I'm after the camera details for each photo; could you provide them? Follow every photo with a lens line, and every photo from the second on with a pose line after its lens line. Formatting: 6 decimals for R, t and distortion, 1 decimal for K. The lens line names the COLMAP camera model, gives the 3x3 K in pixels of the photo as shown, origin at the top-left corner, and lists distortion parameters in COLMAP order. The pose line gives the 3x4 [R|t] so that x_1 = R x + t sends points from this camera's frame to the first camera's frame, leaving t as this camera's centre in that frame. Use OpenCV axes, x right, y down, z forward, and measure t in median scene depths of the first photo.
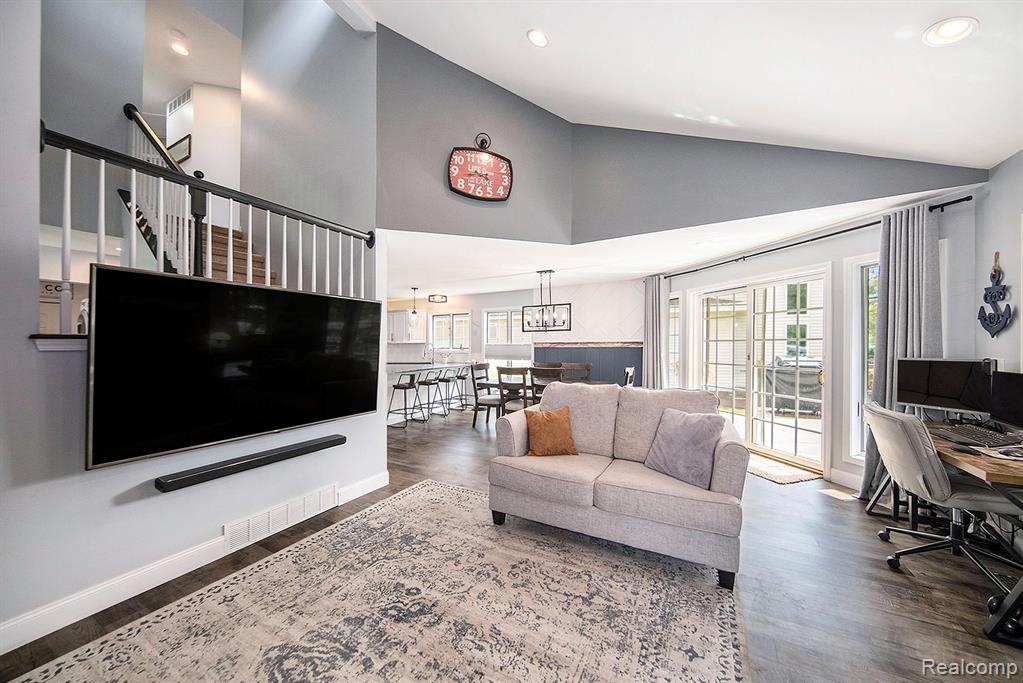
lens RADIAL K [[352.2, 0, 521.1], [0, 352.2, 335.9], [0, 0, 1]] dist [-0.000272, -0.000056]
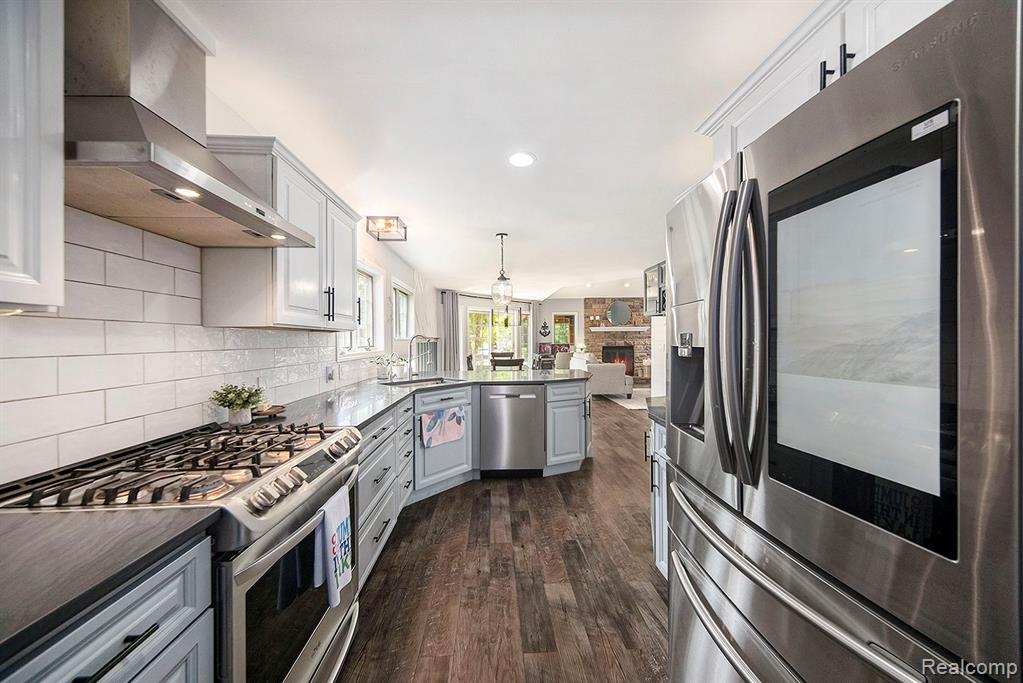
lens RADIAL K [[339.4, 0, 509.1], [0, 339.4, 346.9], [0, 0, 1]] dist [0.010607, -0.000066]
pose [[-0.494269, -0.003202, 0.869303, -2.057970], [-0.002313, 0.999995, 0.002368, 0.109525], [-0.869306, -0.000840, -0.494274, 3.331664]]
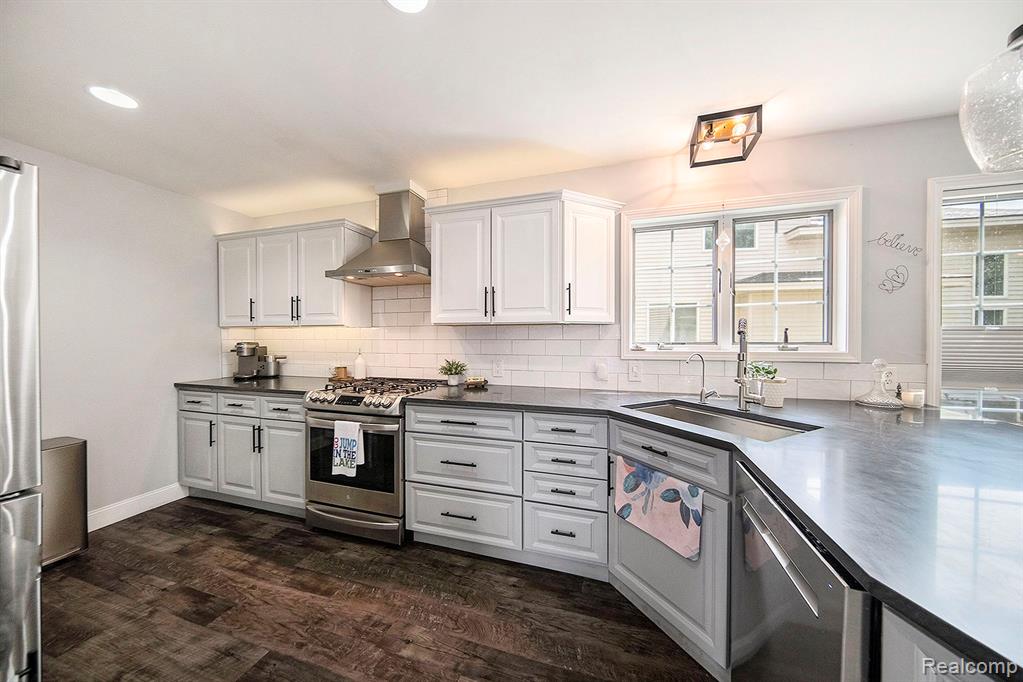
lens RADIAL K [[344.3, 0, 512.1], [0, 344.3, 337.6], [0, 0, 1]] dist [0.000183, -0.001746]
pose [[0.984562, 0.004193, 0.174984, -1.314652], [-0.008573, 0.999668, 0.024283, 0.087380], [-0.174824, -0.025408, 0.984272, 2.450048]]
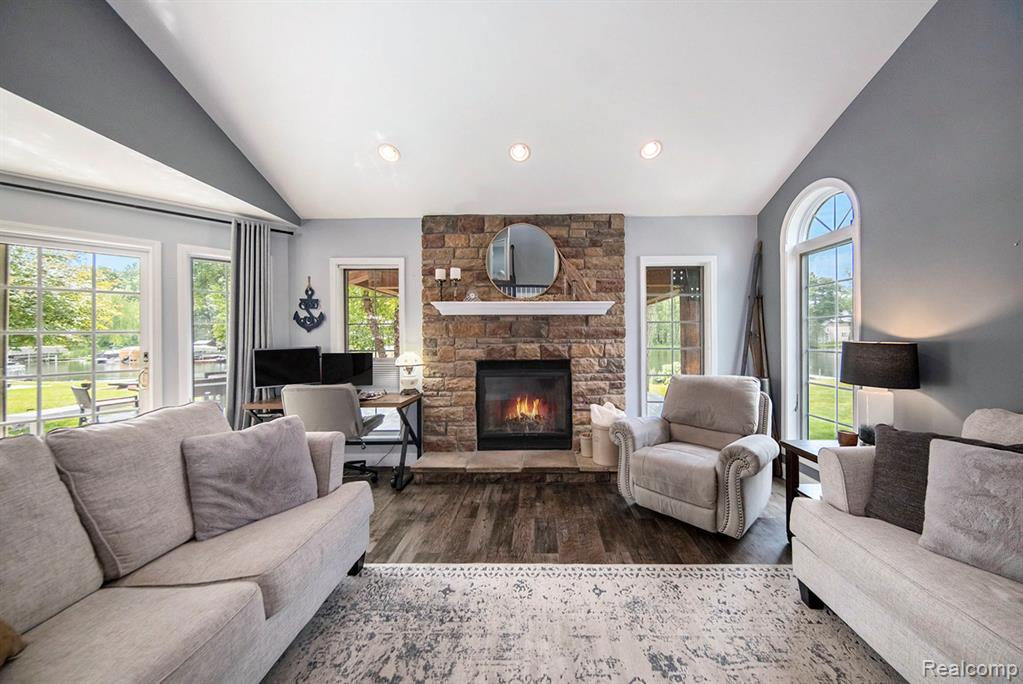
lens RADIAL K [[352.2, 0, 521.1], [0, 352.2, 336.4], [0, 0, 1]] dist [-0.000272, -0.000056]
pose [[-0.454496, 0.009727, 0.890696, -0.412627], [-0.011022, 0.999802, -0.016543, 0.036198], [-0.890681, -0.017336, -0.454299, 0.822787]]
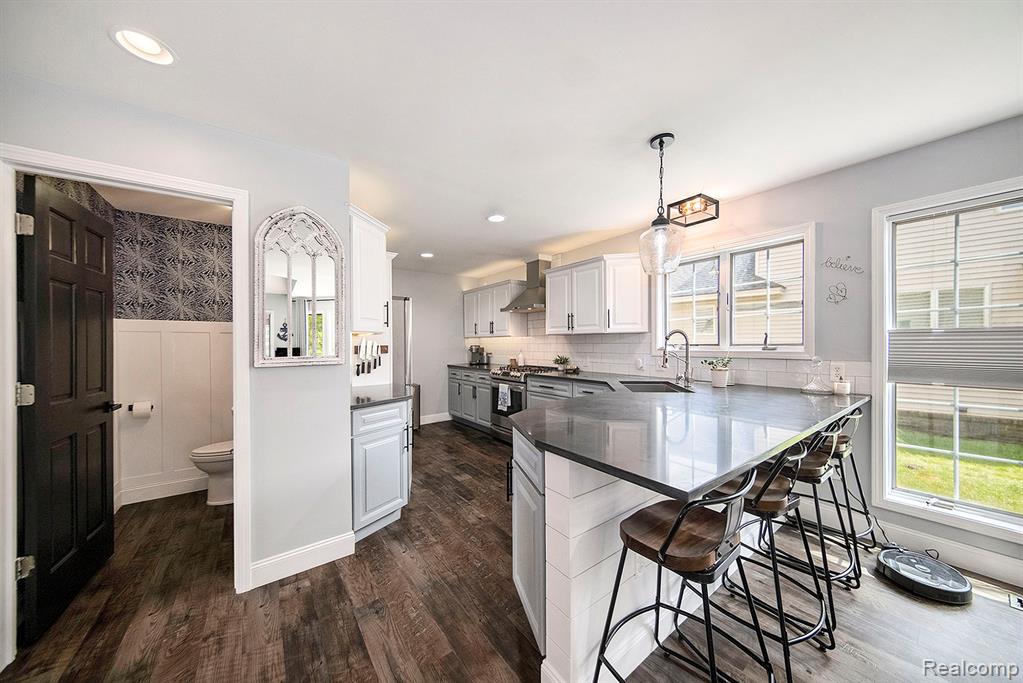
lens RADIAL K [[352.2, 0, 521.1], [0, 352.2, 335.9], [0, 0, 1]] dist [-0.000272, -0.000056]
pose [[0.905249, -0.011276, -0.424731, -0.758970], [0.015636, 0.999855, 0.006783, 0.067200], [0.424593, -0.012781, 0.905294, 1.819918]]
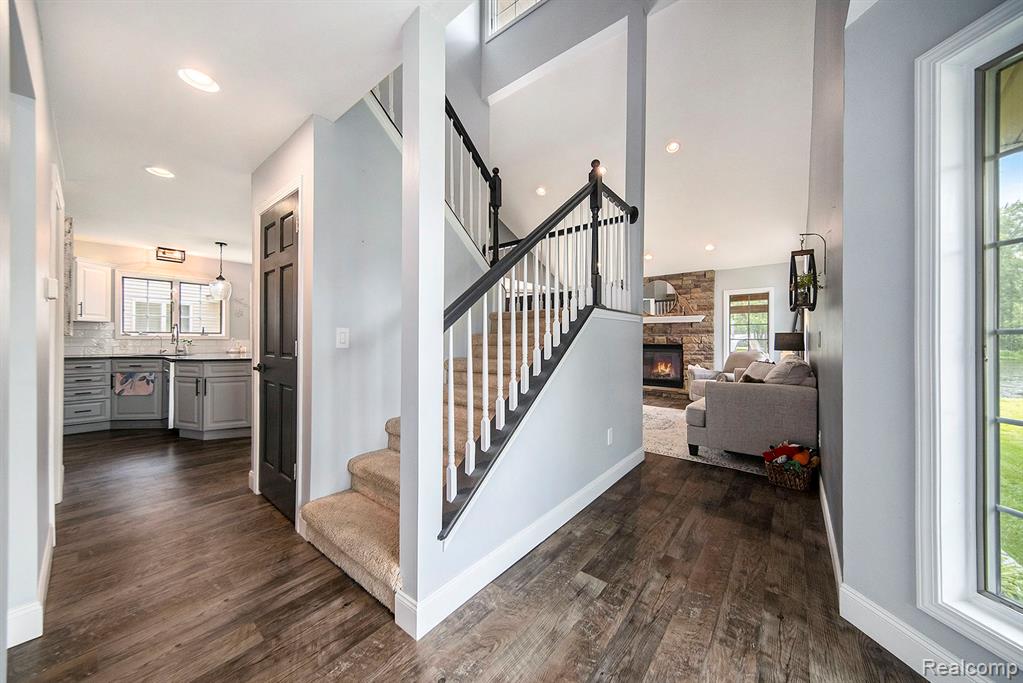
lens RADIAL K [[328.9, 0, 511.5], [0, 328.9, 341.5], [0, 0, 1]] dist [0.001012, 0.000018]
pose [[0.212618, 0.003450, 0.977129, -2.182015], [-0.025907, 0.999662, 0.002108, 0.111447], [-0.976792, -0.025763, 0.212636, 0.799497]]
